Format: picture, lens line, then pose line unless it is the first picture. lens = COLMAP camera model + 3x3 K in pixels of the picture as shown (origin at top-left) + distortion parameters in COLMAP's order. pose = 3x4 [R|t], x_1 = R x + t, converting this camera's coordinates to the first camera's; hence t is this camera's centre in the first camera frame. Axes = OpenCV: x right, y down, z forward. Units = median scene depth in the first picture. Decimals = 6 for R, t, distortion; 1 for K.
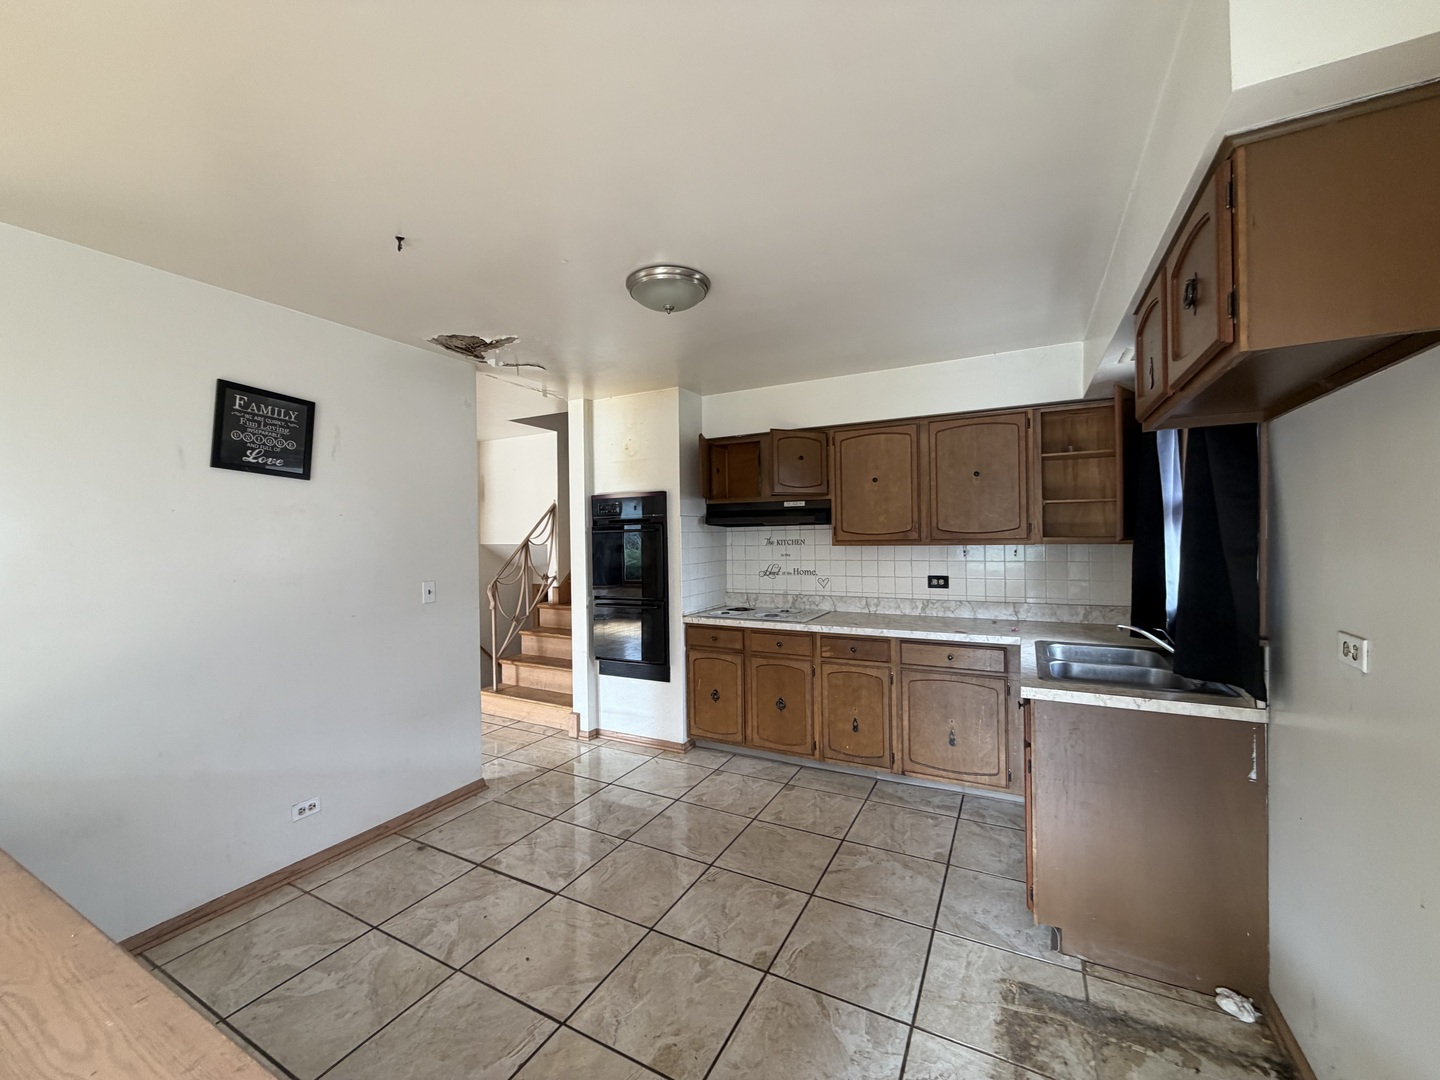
lens RADIAL K [[574.2, 0, 717.0], [0, 574.2, 539.0], [0, 0, 1]] dist [0.000361, 0.000137]
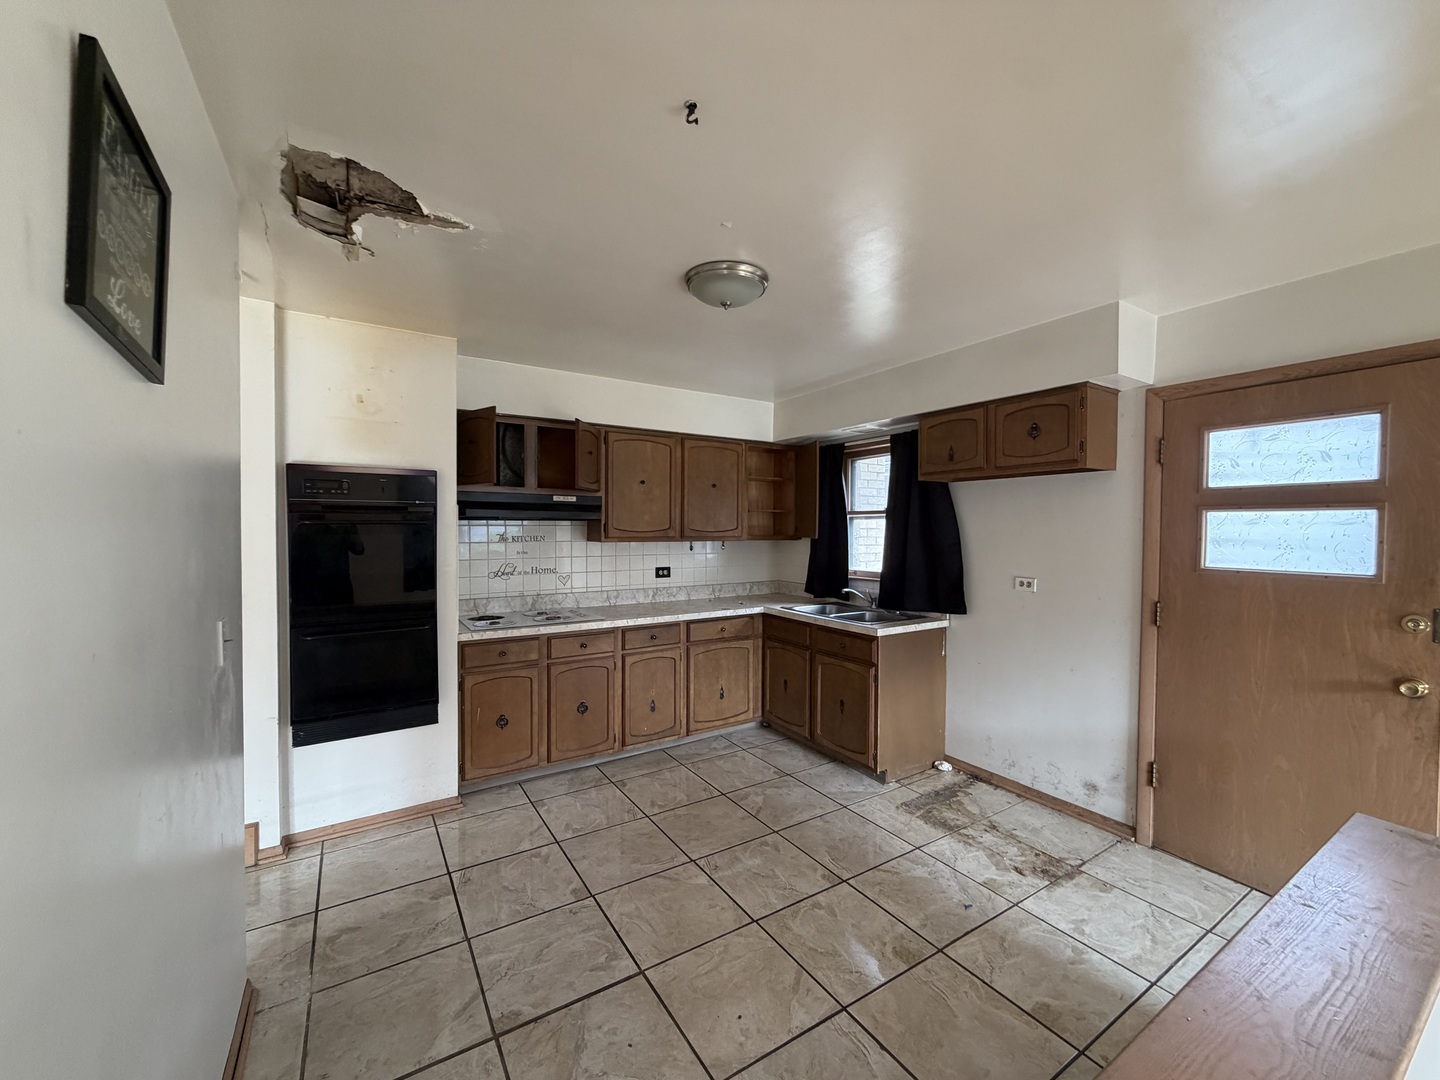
lens RADIAL K [[574.2, 0, 717.0], [0, 574.2, 539.0], [0, 0, 1]] dist [0.000361, 0.000137]
pose [[0.496203, -0.000146, 0.868206, -0.597997], [-0.007239, 0.999965, 0.004305, 0.000092], [-0.868176, -0.008421, 0.496185, 0.325601]]
